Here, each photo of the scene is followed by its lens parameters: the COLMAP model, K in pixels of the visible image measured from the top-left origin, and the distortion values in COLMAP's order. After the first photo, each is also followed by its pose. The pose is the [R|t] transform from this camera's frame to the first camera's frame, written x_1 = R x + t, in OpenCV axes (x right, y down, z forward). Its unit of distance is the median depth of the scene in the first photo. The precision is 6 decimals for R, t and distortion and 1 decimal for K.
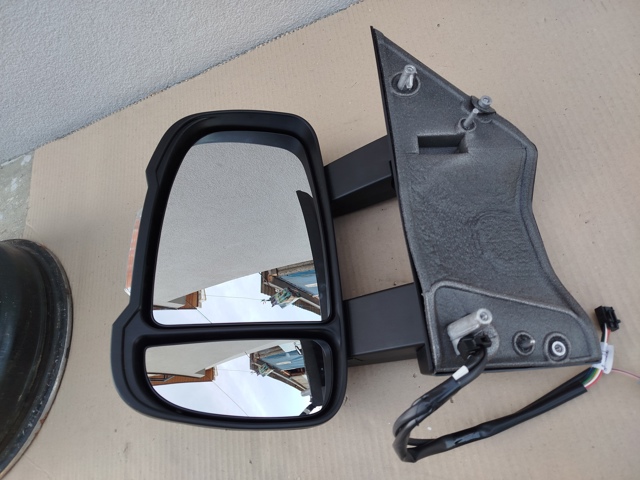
lens RADIAL K [[451.1, 0, 320.0], [0, 451.1, 240.0], [0, 0, 1]] dist [-0.008242, -0.004890]
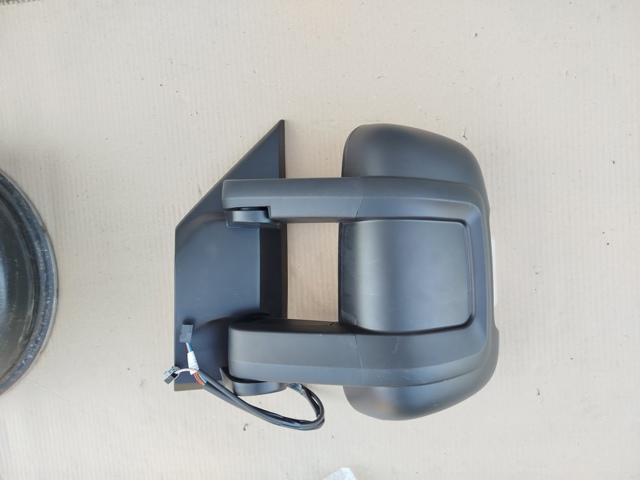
lens RADIAL K [[451.1, 0, 320.0], [0, 451.1, 240.0], [0, 0, 1]] dist [-0.008242, -0.004890]
pose [[0.944553, 0.053179, 0.324024, -0.351108], [-0.197318, 0.880681, 0.430658, -0.428919], [-0.262460, -0.470715, 0.842343, 0.043705]]
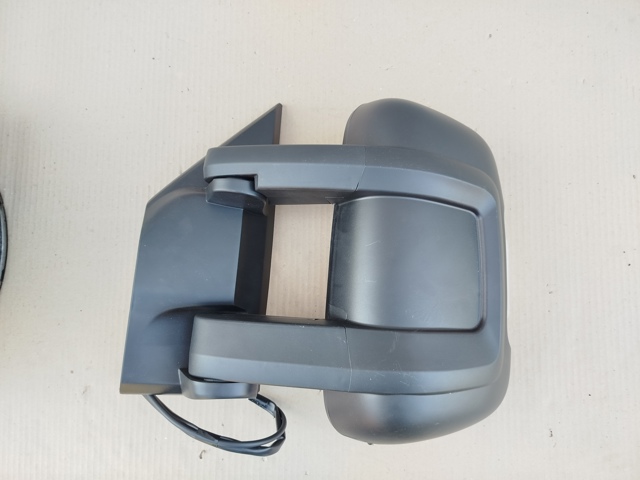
lens RADIAL K [[451.1, 0, 320.0], [0, 451.1, 240.0], [0, 0, 1]] dist [-0.008242, -0.004890]
pose [[0.926496, 0.174355, 0.333475, -0.303596], [-0.279179, 0.912679, 0.298456, -0.260361], [-0.252318, -0.369617, 0.894270, 0.084153]]
